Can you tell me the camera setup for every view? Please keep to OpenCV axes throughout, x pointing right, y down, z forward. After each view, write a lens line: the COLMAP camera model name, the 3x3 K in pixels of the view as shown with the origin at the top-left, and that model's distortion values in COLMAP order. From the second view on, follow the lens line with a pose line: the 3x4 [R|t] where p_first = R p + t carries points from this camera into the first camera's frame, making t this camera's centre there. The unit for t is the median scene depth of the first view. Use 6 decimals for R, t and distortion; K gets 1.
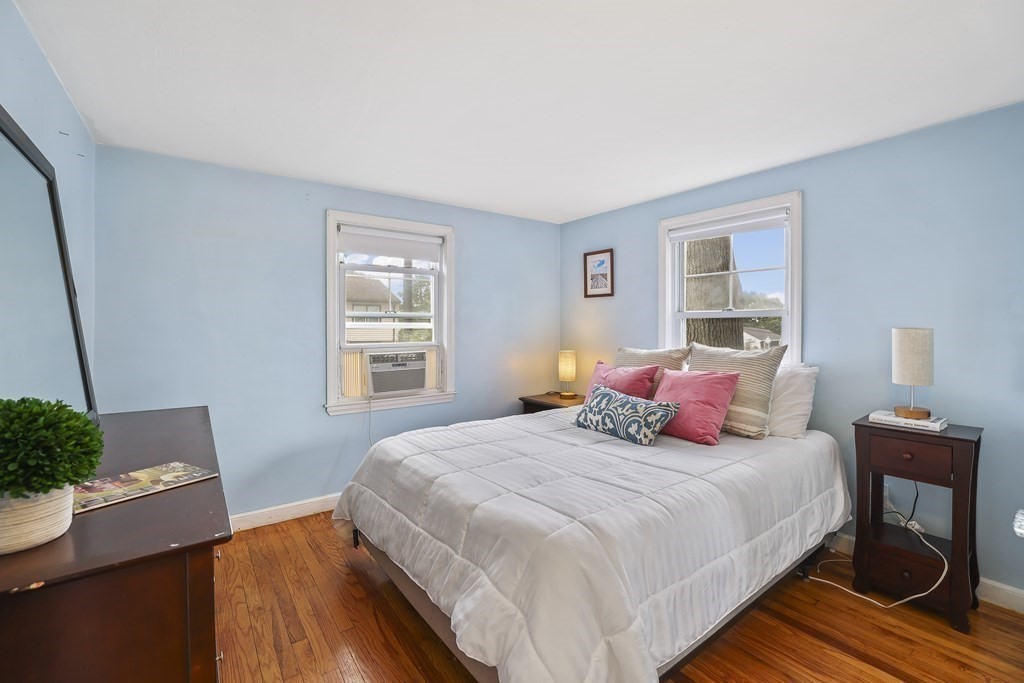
lens RADIAL K [[449.0, 0, 512.3], [0, 449.0, 335.0], [0, 0, 1]] dist [-0.014608, 0.001067]
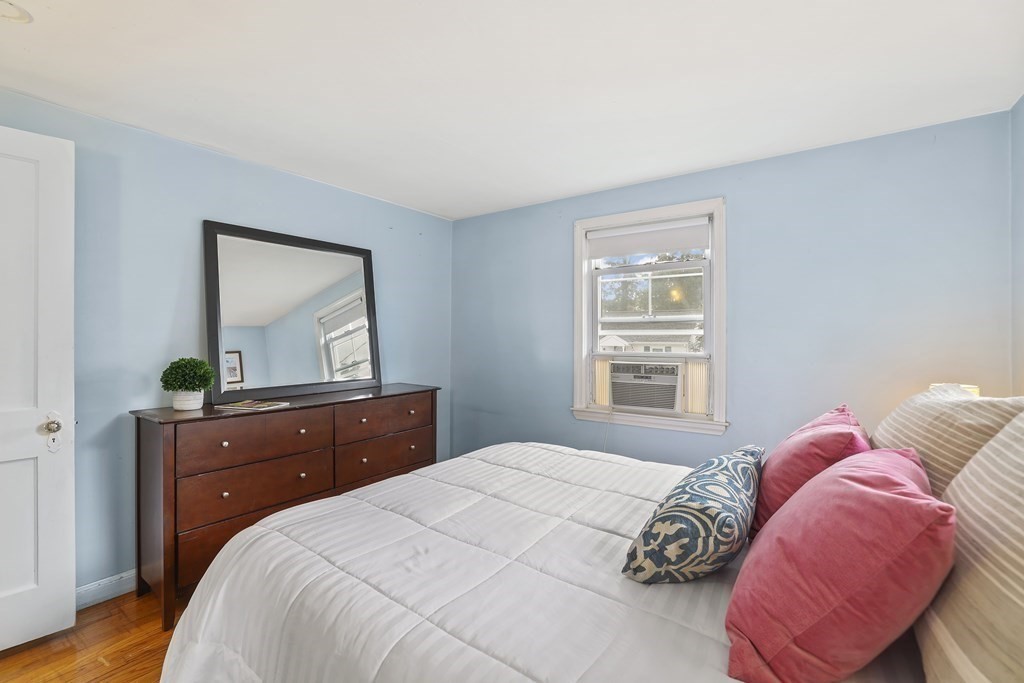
lens RADIAL K [[449.0, 0, 509.6], [0, 449.0, 339.3], [0, 0, 1]] dist [-0.014608, 0.001067]
pose [[0.297498, 0.015675, -0.954594, 0.514399], [-0.024471, 0.999662, 0.008789, -0.008367], [0.954409, 0.020745, 0.297781, 0.513030]]
